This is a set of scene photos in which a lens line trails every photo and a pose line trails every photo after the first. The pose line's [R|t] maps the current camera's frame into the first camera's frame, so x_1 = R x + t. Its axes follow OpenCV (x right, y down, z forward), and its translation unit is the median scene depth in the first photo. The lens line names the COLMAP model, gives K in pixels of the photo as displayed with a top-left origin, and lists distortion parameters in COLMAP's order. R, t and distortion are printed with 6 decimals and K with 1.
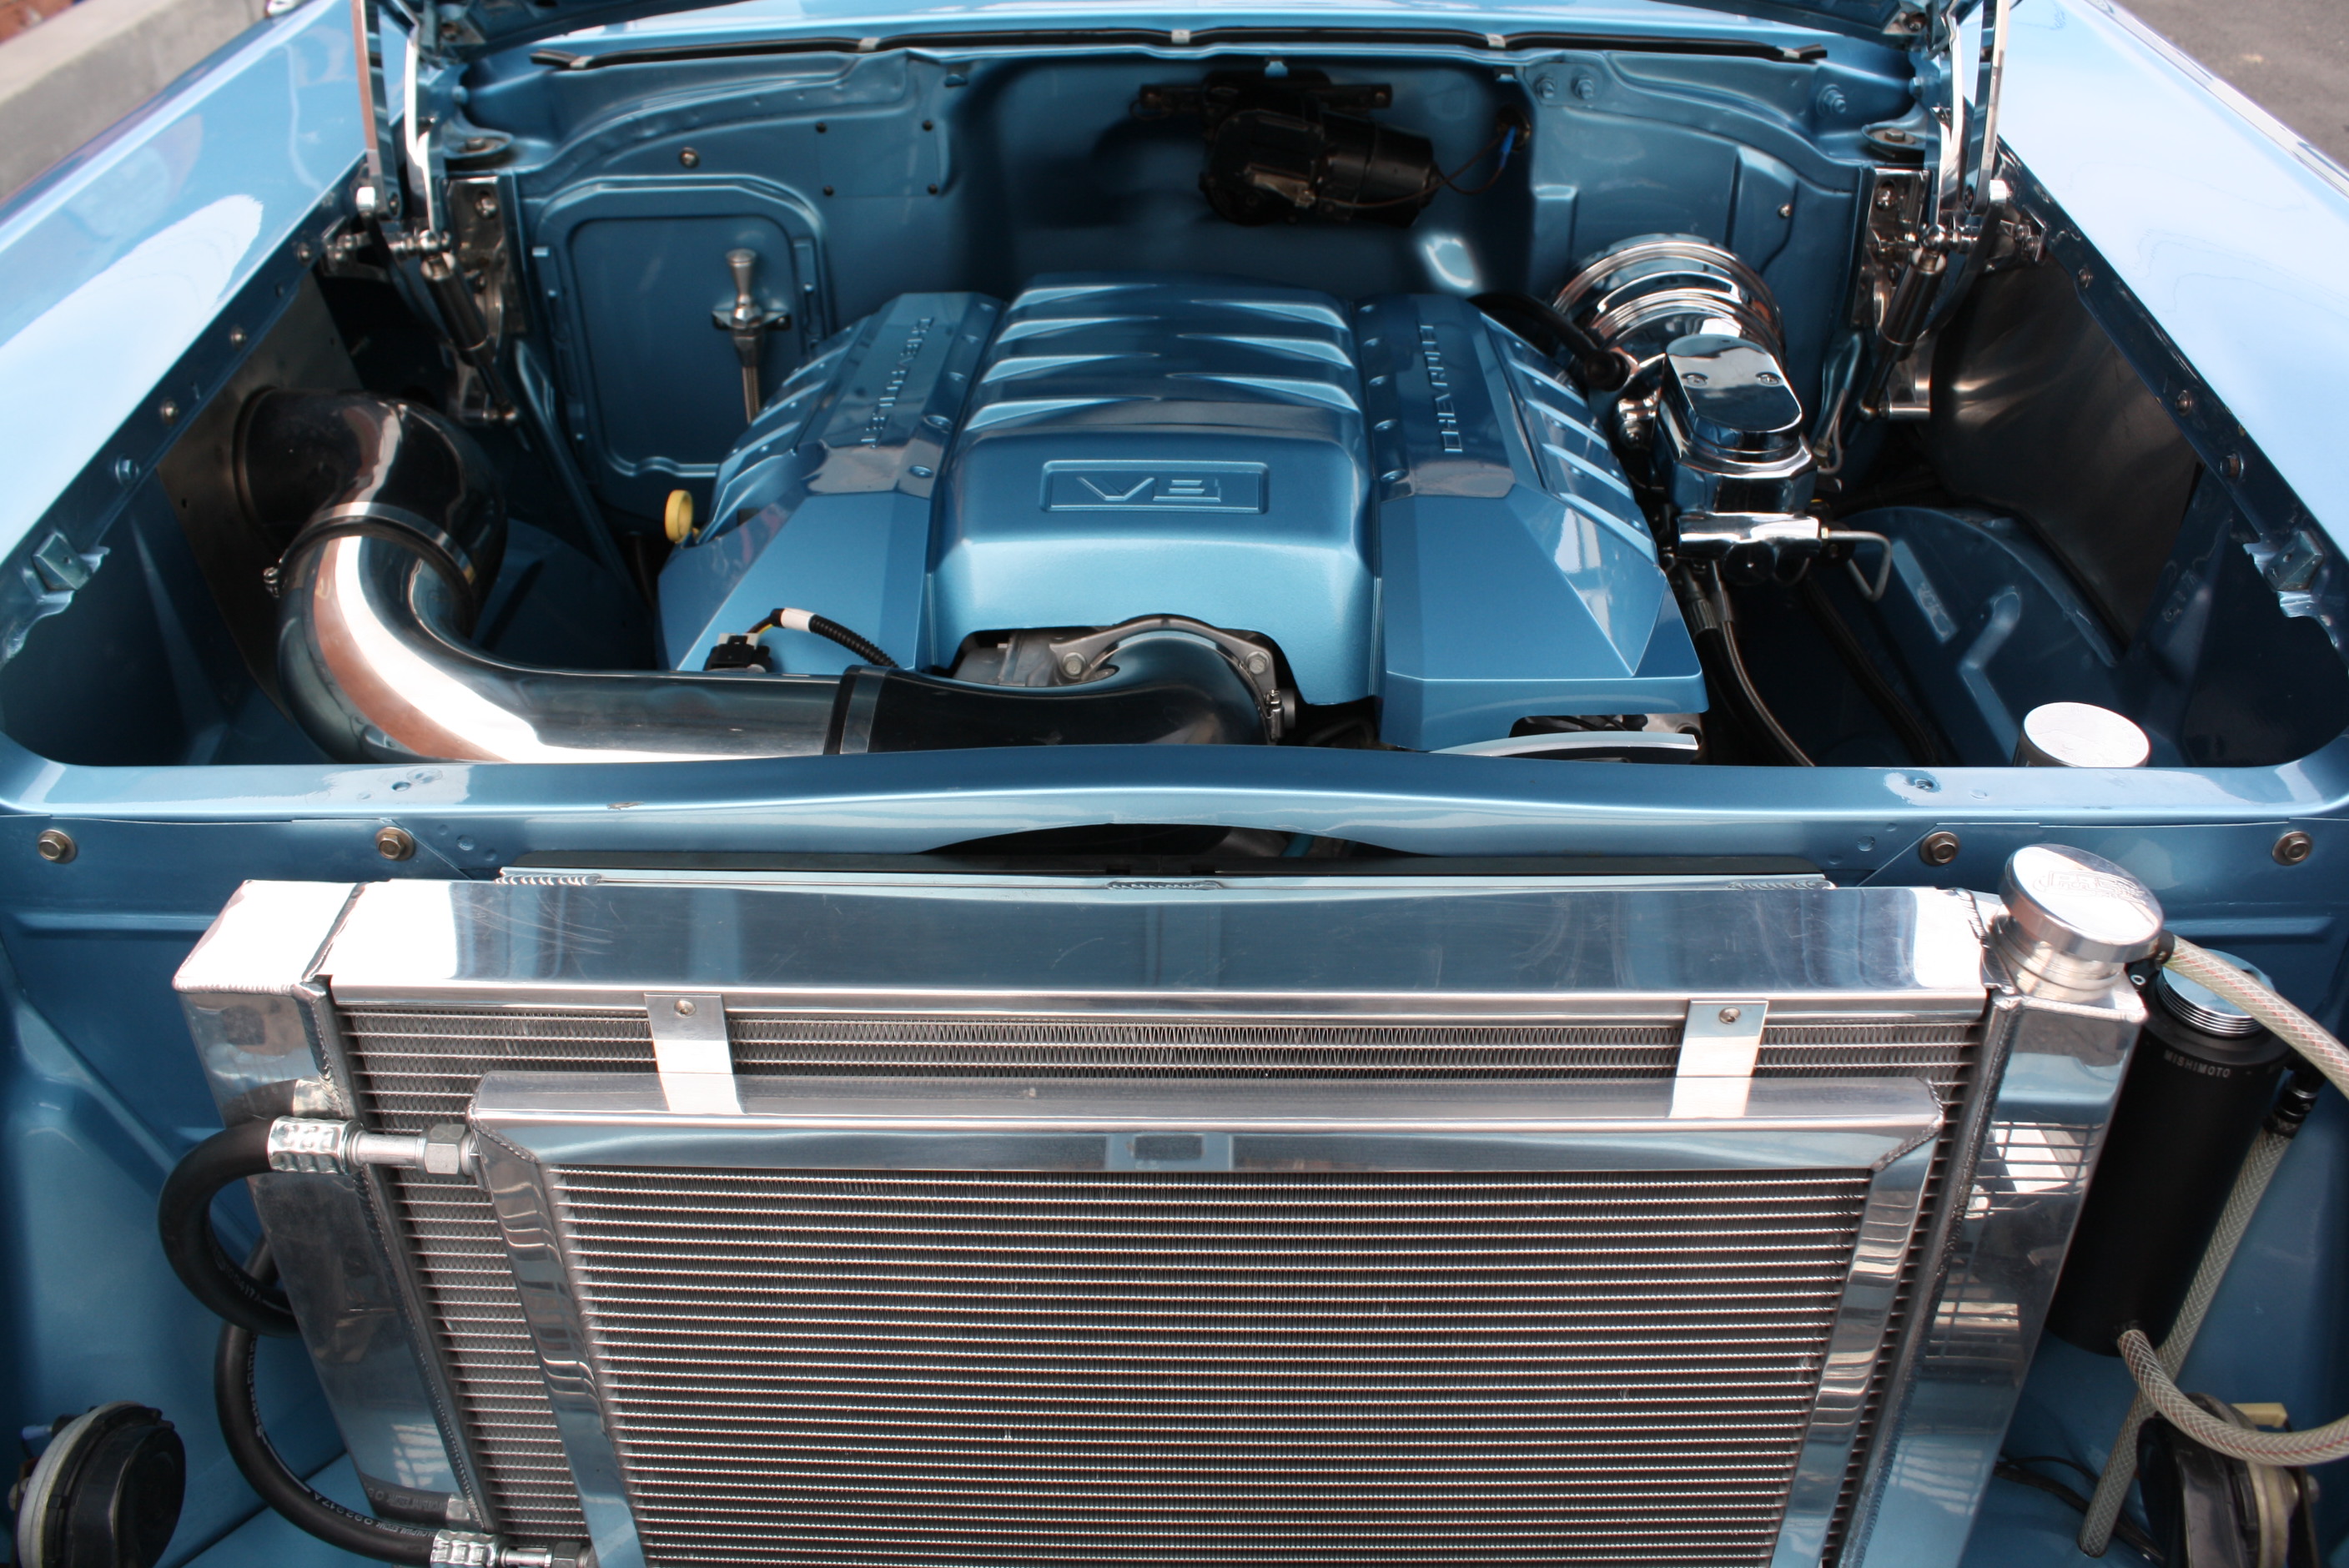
lens RADIAL K [[1999.6, 0, 1197.5], [0, 1999.6, 772.1], [0, 0, 1]] dist [-0.171341, 0.148808]
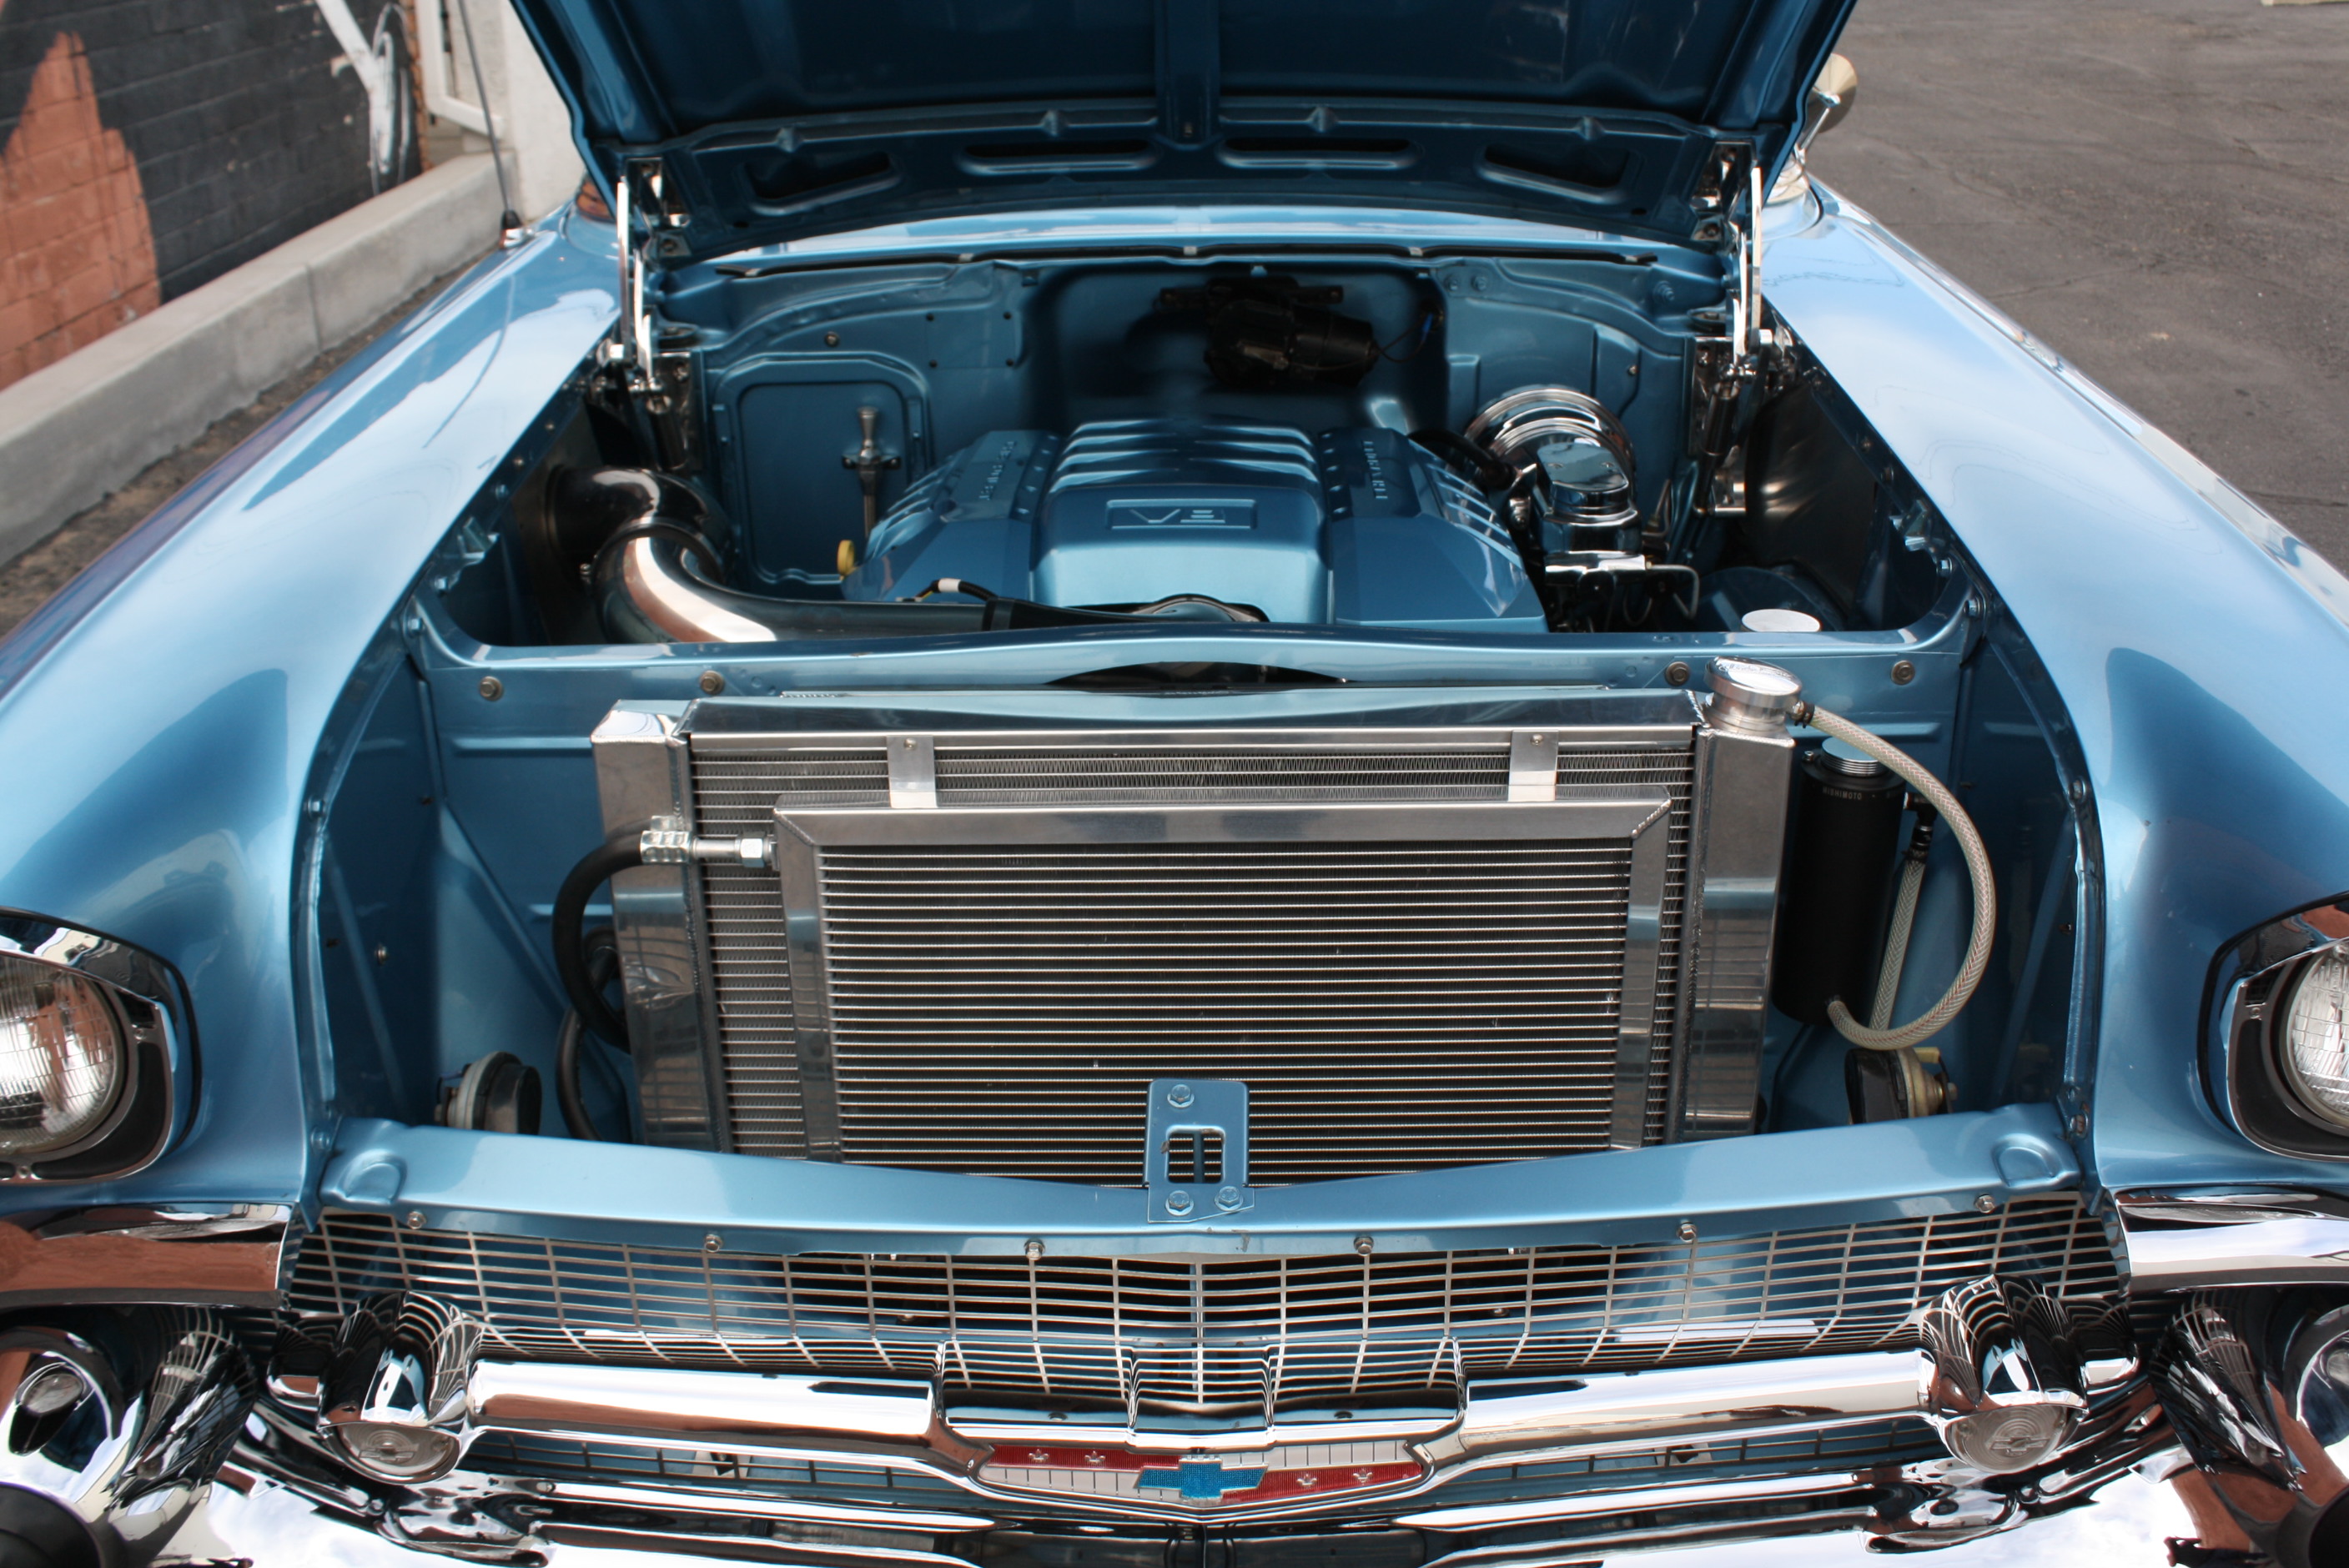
lens RADIAL K [[2140.3, 0, 1219.9], [0, 2140.3, 766.9], [0, 0, 1]] dist [-0.158661, 0.149120]
pose [[0.999820, -0.011505, 0.015097, -0.014303], [0.013989, 0.984215, -0.176424, 0.253341], [-0.012828, 0.176603, 0.984199, -0.424927]]
